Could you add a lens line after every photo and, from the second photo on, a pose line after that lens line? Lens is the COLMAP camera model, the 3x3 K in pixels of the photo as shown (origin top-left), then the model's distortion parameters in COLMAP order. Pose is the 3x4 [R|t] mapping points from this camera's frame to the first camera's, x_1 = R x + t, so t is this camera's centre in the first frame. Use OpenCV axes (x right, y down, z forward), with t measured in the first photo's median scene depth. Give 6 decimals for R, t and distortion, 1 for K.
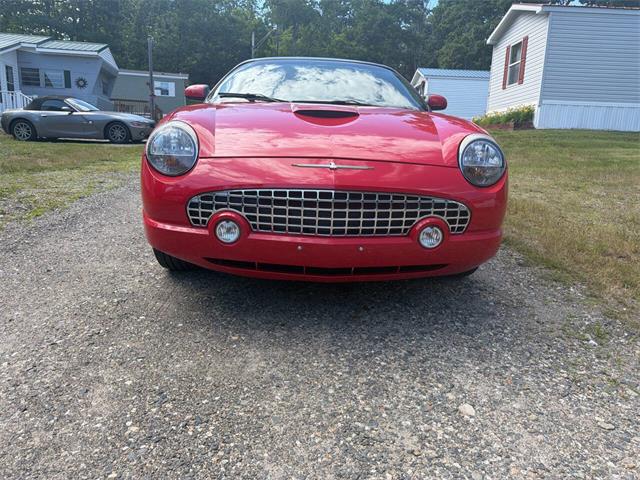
lens RADIAL K [[452.0, 0, 320.9], [0, 452.0, 240.9], [0, 0, 1]] dist [0.021361, -0.023004]
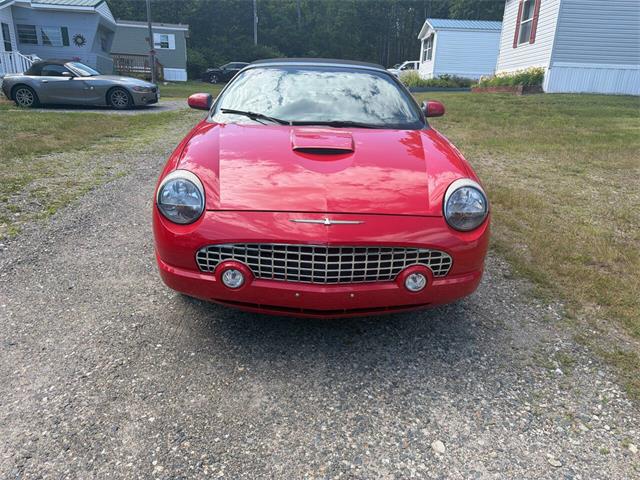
lens RADIAL K [[452.0, 0, 320.2], [0, 452.0, 242.8], [0, 0, 1]] dist [0.021361, -0.023004]
pose [[0.999916, 0.001575, -0.012840, 0.021076], [-0.000184, 0.994190, 0.107637, -0.205983], [0.012935, -0.107626, 0.994107, -0.087894]]
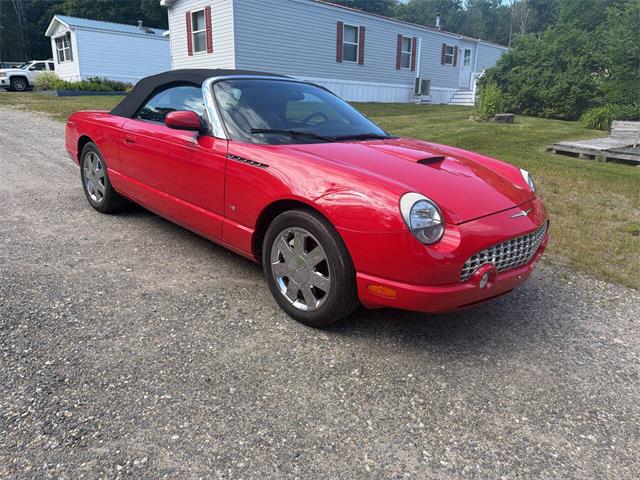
lens RADIAL K [[452.0, 0, 320.2], [0, 452.0, 238.6], [0, 0, 1]] dist [0.021361, -0.023004]
pose [[0.720888, -0.214337, 0.659075, -1.192400], [0.150188, 0.976691, 0.153354, -0.350740], [-0.676583, -0.011566, 0.736276, 0.348424]]
